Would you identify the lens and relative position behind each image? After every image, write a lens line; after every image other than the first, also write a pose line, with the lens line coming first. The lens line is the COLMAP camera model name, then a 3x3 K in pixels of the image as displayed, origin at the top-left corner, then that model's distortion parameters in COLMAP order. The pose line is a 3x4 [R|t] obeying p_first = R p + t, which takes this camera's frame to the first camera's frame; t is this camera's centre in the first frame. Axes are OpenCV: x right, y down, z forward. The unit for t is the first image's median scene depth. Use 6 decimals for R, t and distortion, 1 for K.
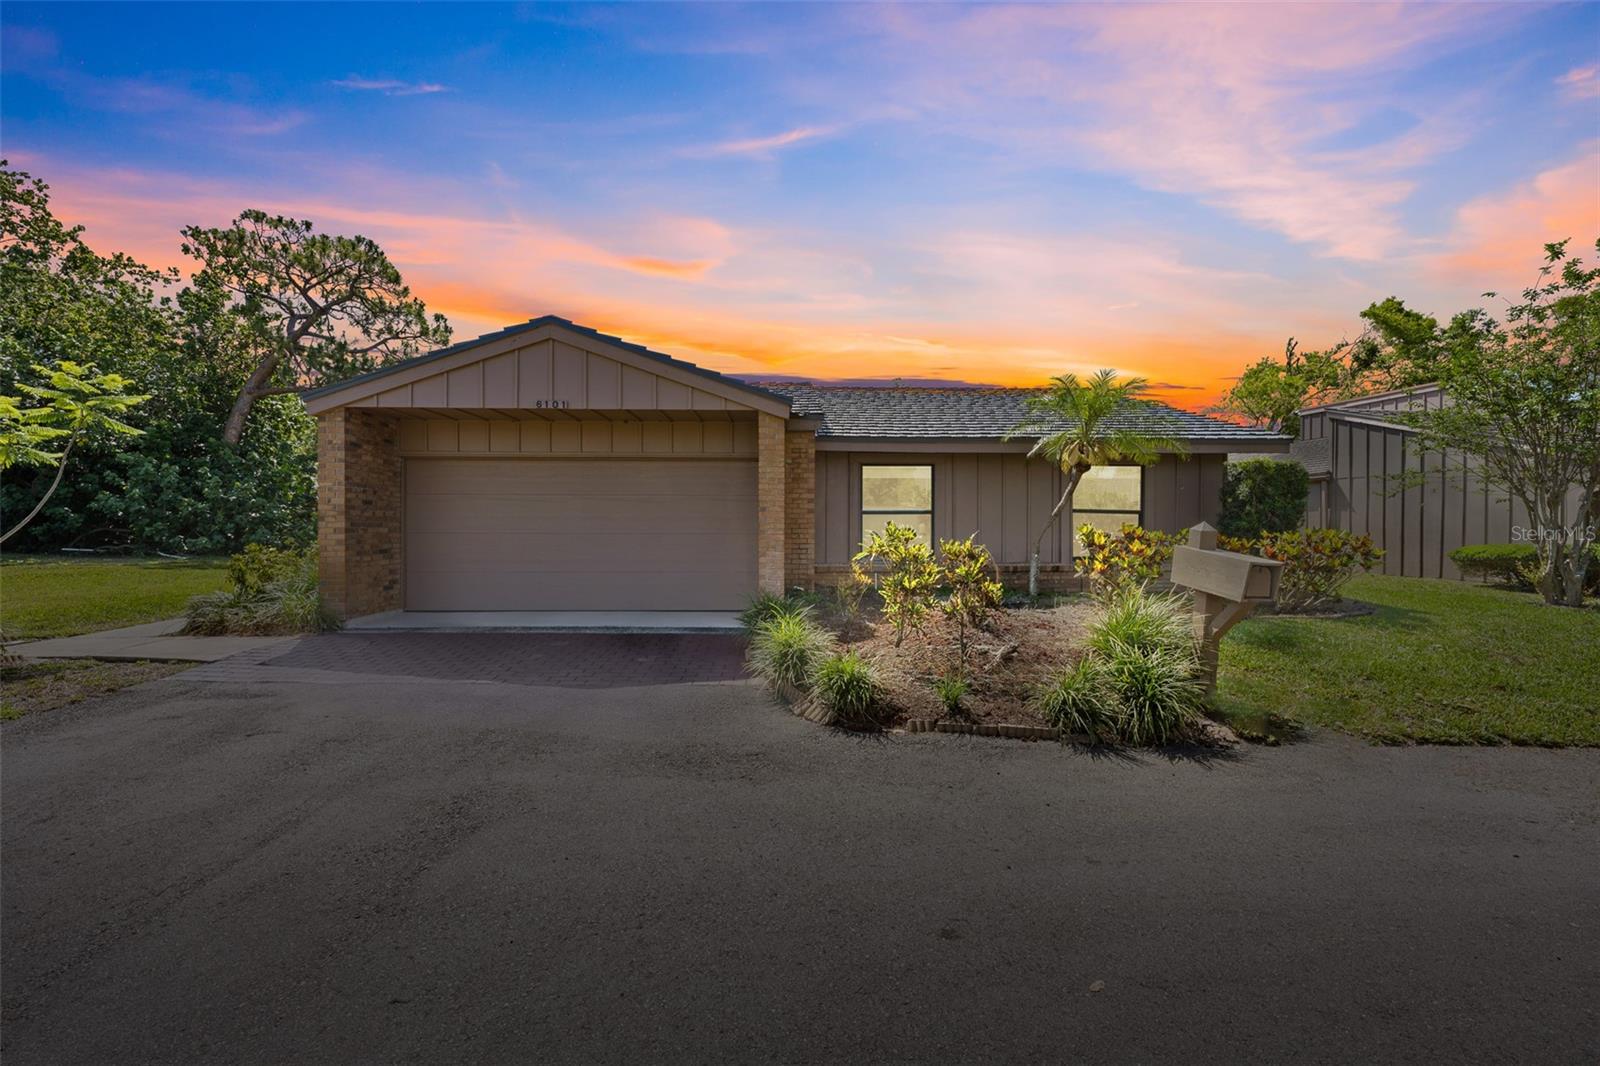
lens RADIAL K [[636.2, 0, 800.0], [0, 636.2, 533.0], [0, 0, 1]] dist [-0.000017, 0.000105]
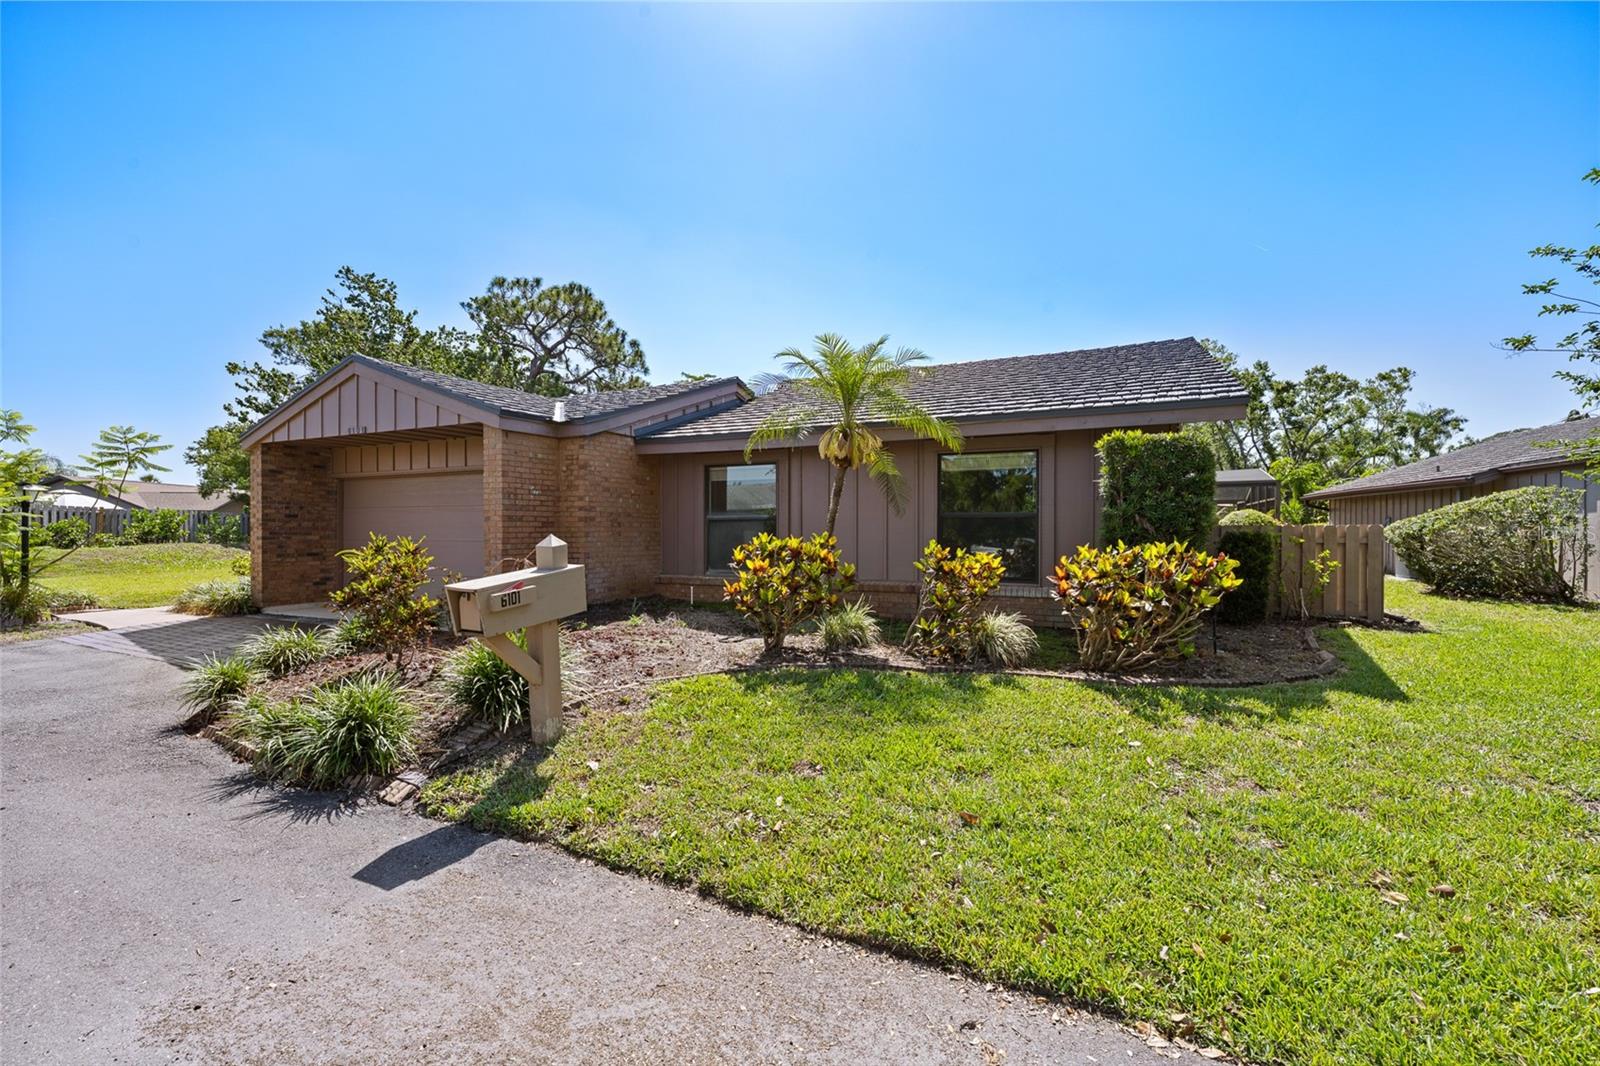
lens RADIAL K [[686.3, 0, 800.0], [0, 686.3, 533.0], [0, 0, 1]] dist [-0.001710, -0.000195]
pose [[0.887377, 0.000696, -0.461043, 0.806403], [-0.002931, 0.999987, -0.004132, -0.010456], [0.461034, 0.005018, 0.887368, 0.233405]]
